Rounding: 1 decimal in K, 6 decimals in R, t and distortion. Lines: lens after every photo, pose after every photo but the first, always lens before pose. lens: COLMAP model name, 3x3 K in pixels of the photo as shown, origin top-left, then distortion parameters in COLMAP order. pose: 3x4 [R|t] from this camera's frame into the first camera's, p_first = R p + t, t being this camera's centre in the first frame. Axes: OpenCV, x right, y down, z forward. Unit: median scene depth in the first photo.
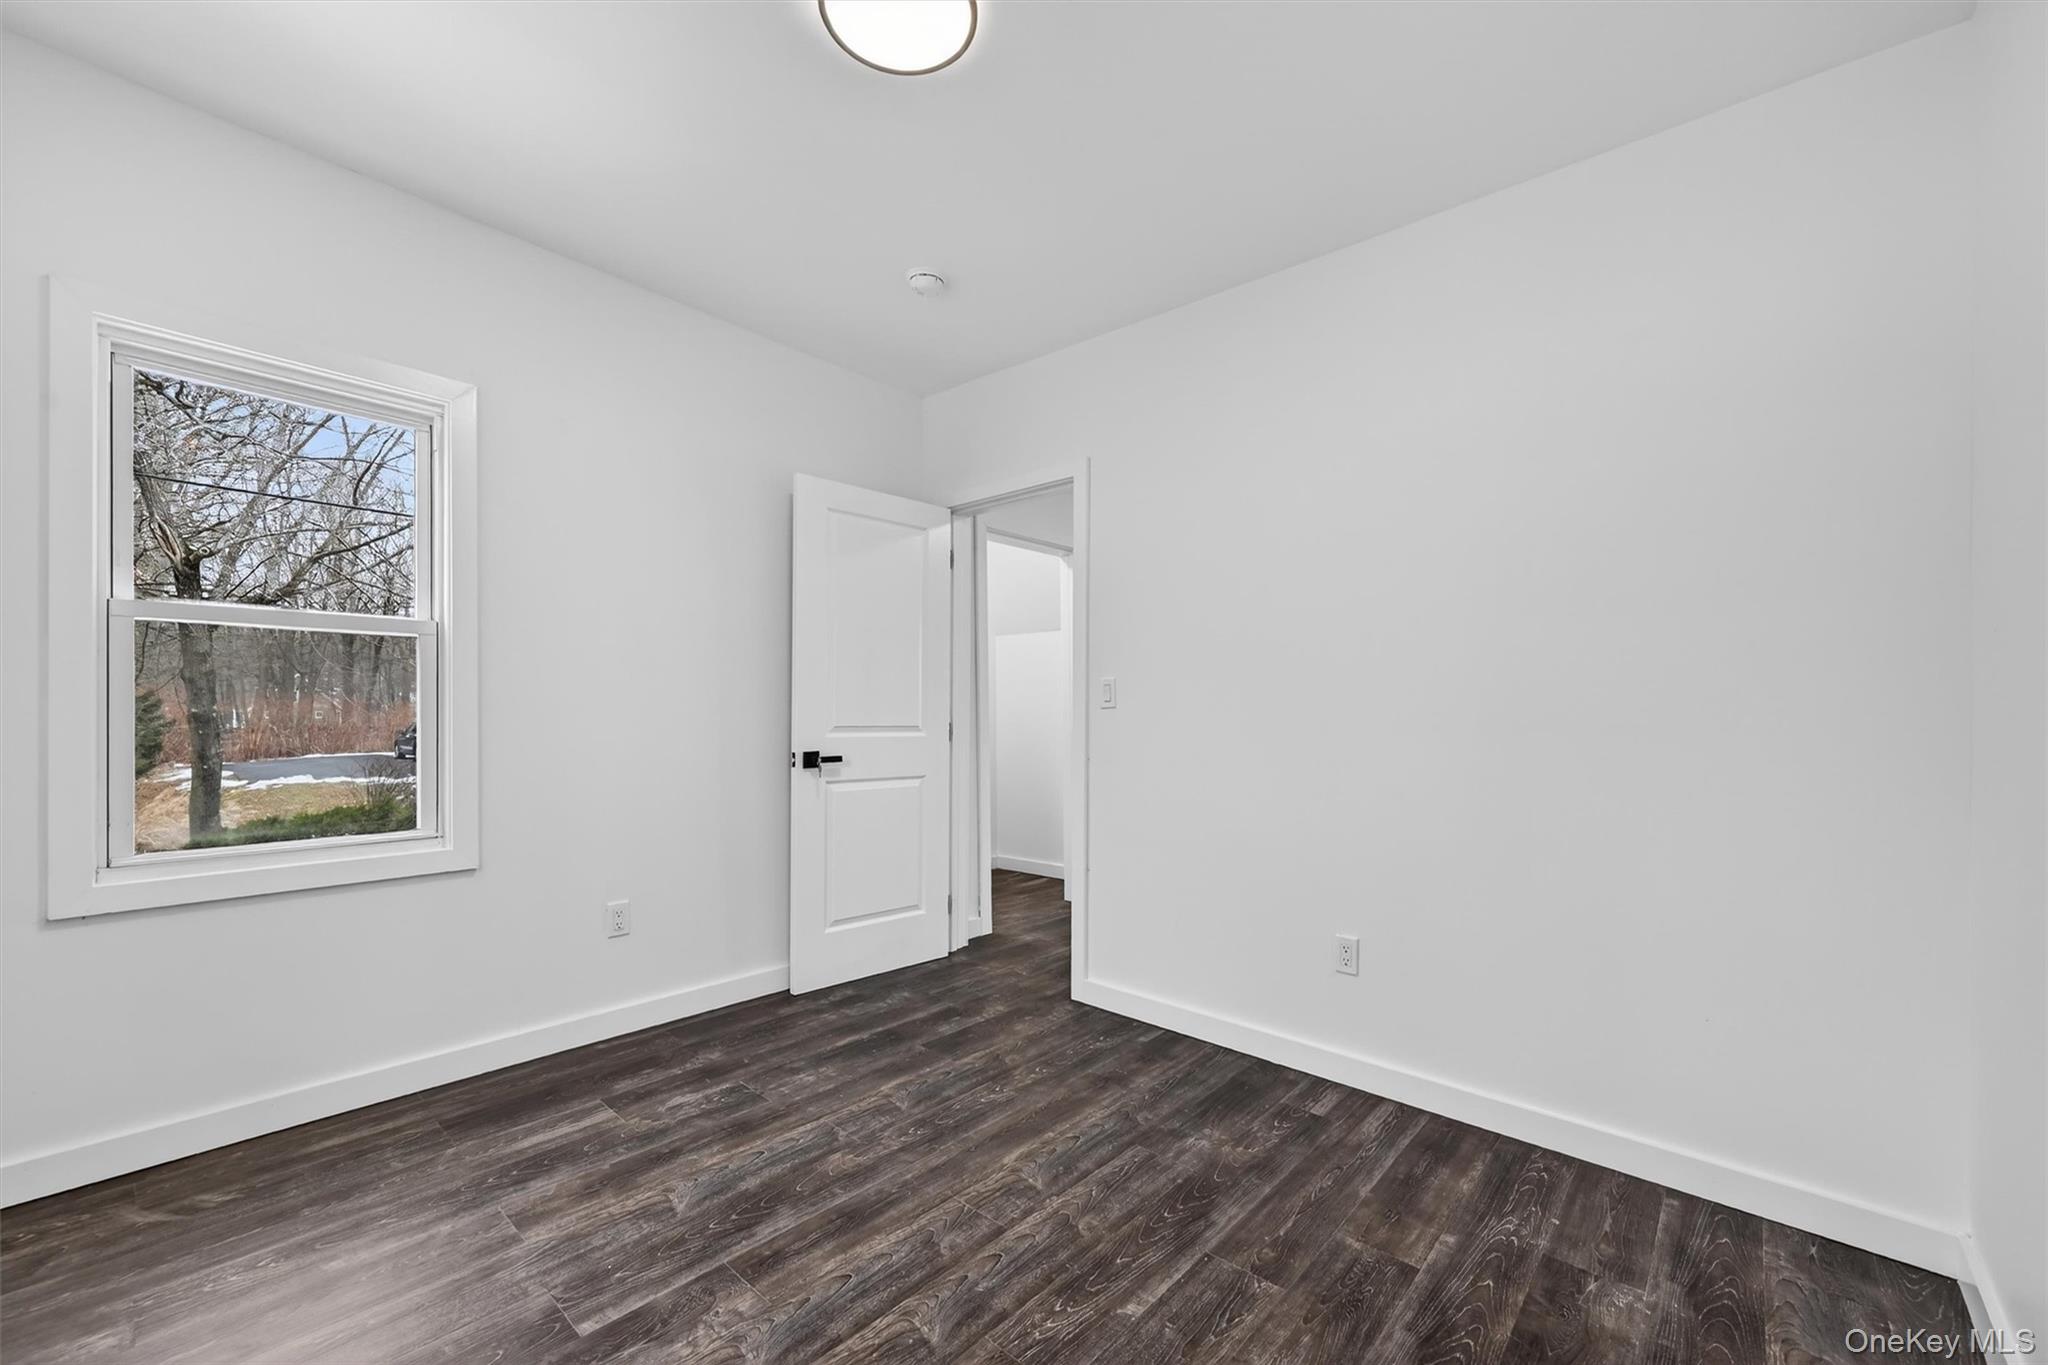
lens RADIAL K [[799.1, 0, 1021.8], [0, 799.1, 698.2], [0, 0, 1]] dist [0.001343, 0.000065]
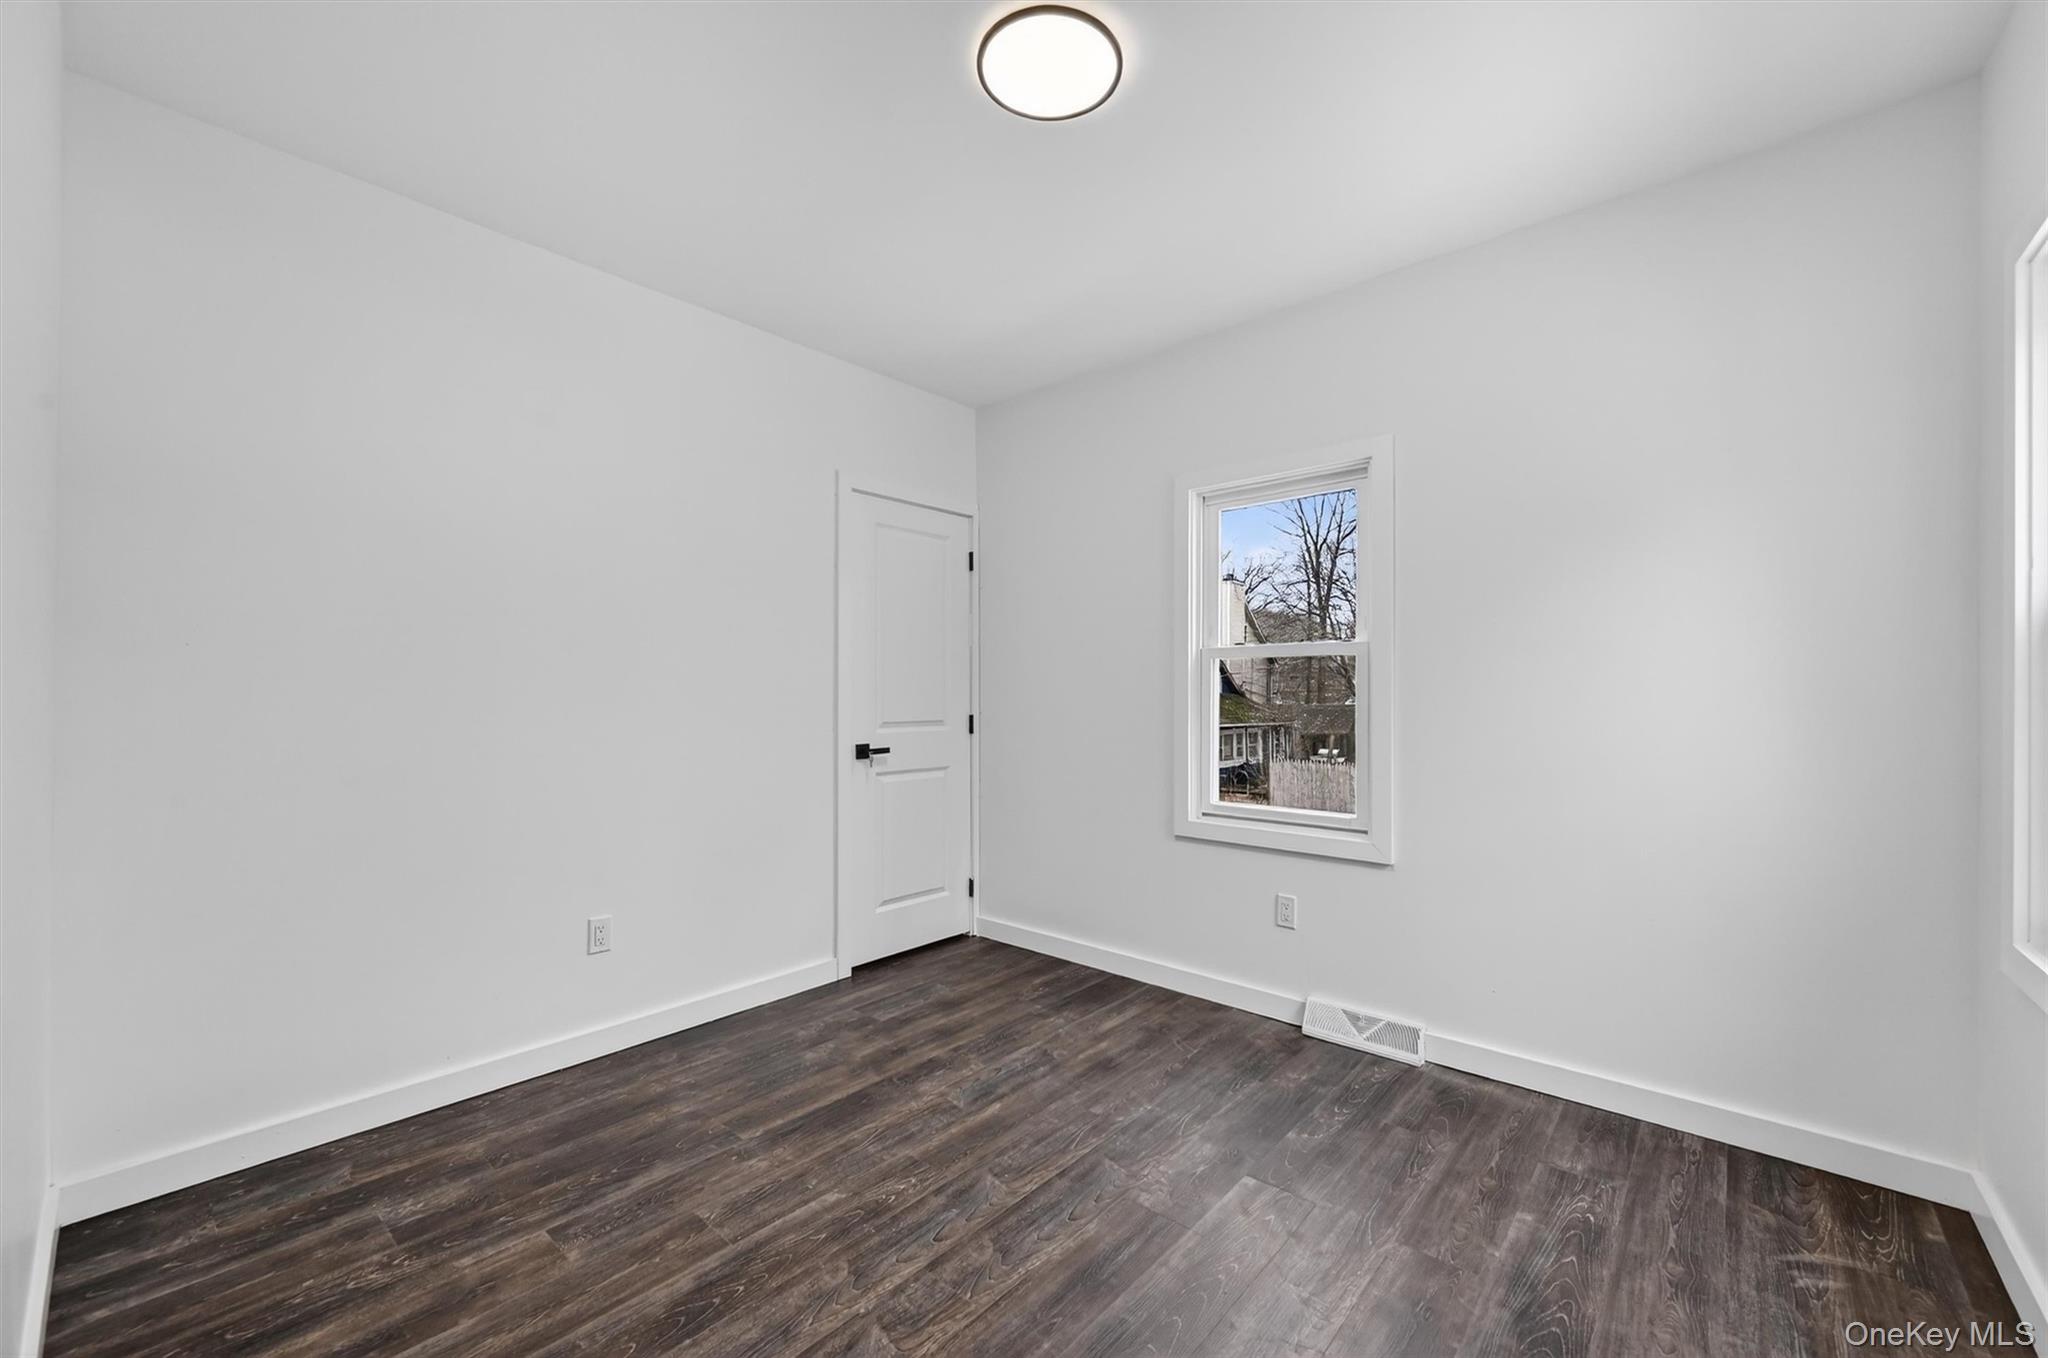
lens RADIAL K [[799.1, 0, 1026.3], [0, 799.1, 689.0], [0, 0, 1]] dist [0.001343, 0.000065]
pose [[-0.999741, -0.013976, -0.017956, -0.118903], [-0.013497, 0.999557, -0.026537, 0.003205], [0.018319, -0.026288, -0.999487, 2.083792]]
